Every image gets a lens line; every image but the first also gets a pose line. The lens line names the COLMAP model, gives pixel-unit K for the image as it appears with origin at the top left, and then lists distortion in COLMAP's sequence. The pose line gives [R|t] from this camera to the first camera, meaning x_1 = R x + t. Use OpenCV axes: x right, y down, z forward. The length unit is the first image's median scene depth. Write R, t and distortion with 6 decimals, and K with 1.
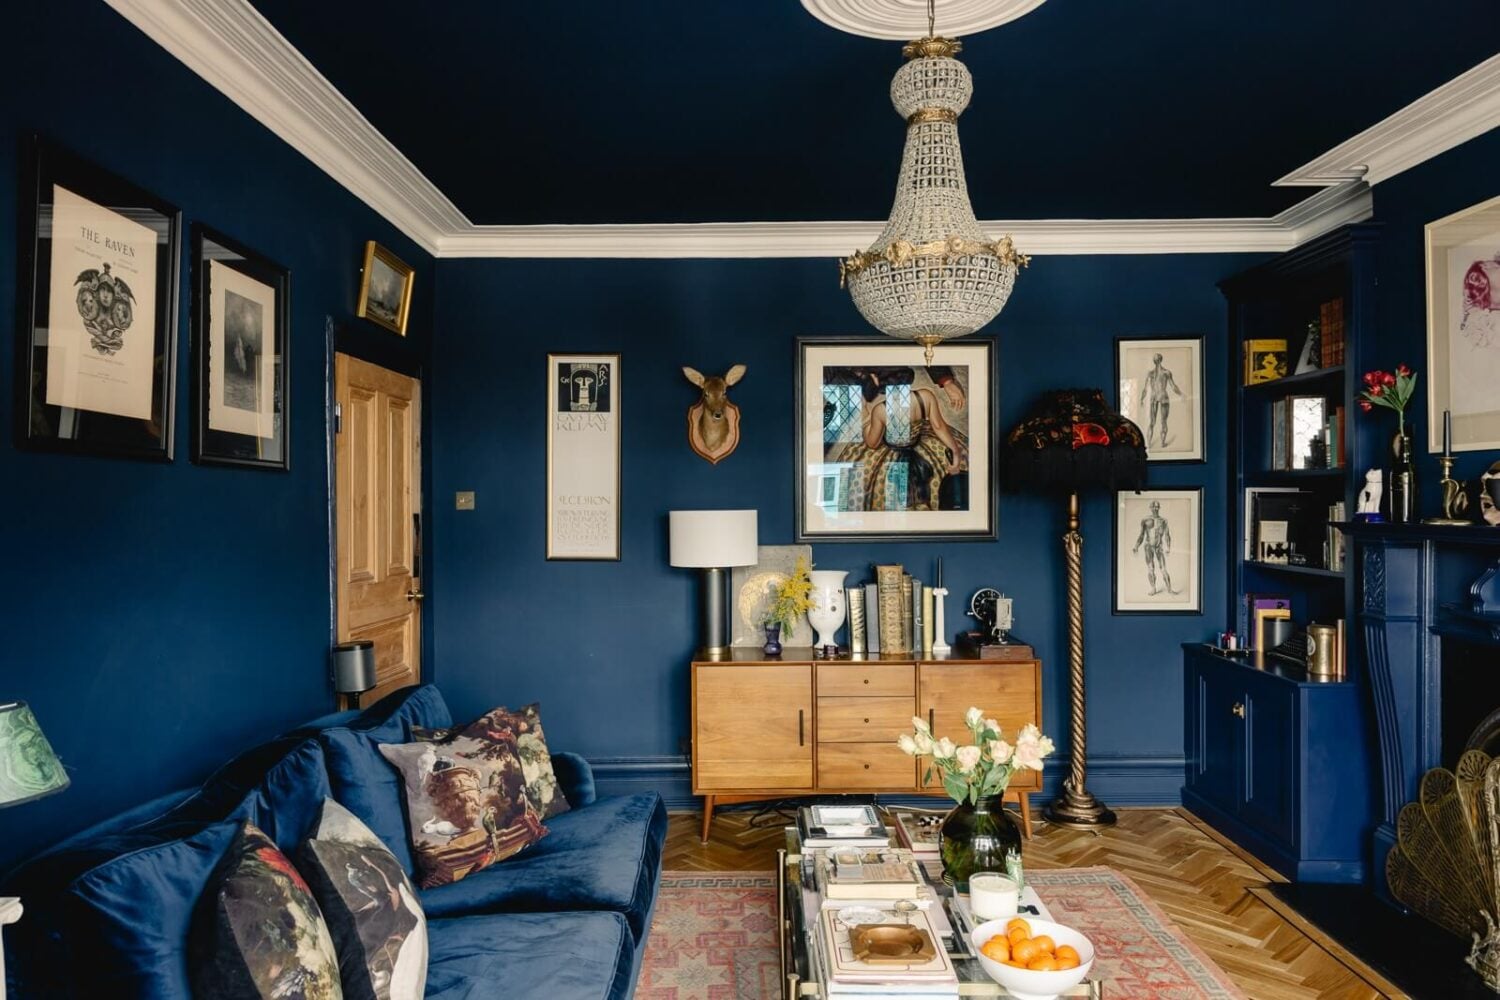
lens RADIAL K [[1069.2, 0, 742.4], [0, 1069.2, 486.4], [0, 0, 1]] dist [-0.007299, 0.004259]
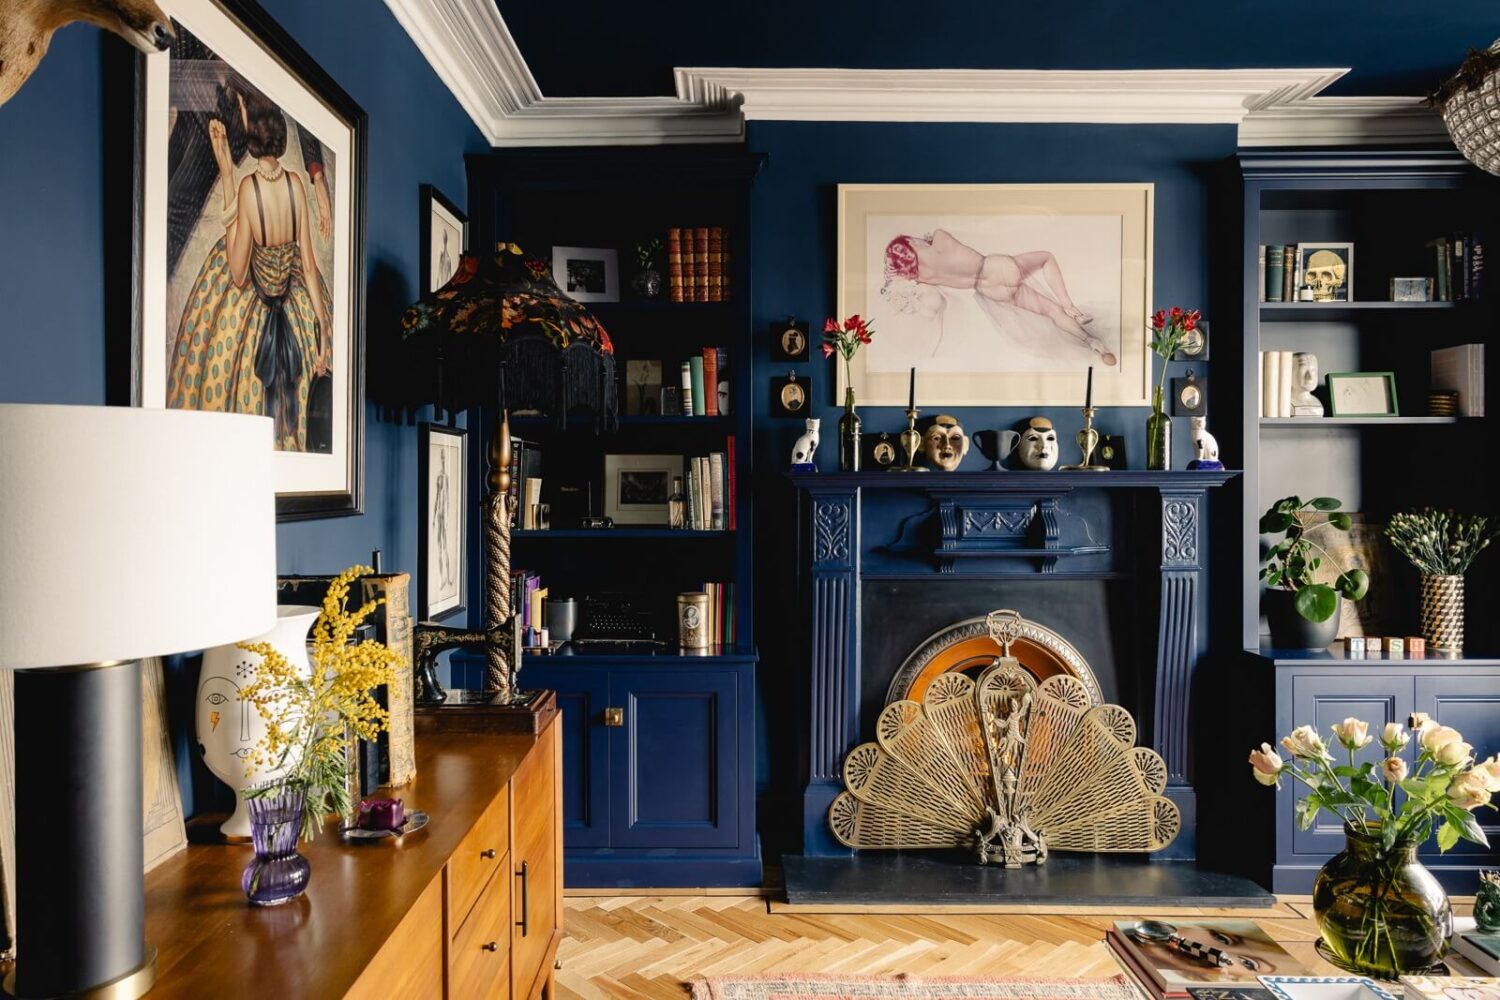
lens RADIAL K [[1010.4, 0, 750.0], [0, 1010.4, 500.0], [0, 0, 1]] dist [-0.000071, 0.001765]
pose [[-0.010534, -0.009368, 0.999901, -0.263974], [-0.006590, 0.999935, 0.009299, 0.040164], [-0.999923, -0.006491, -0.010595, 0.863406]]
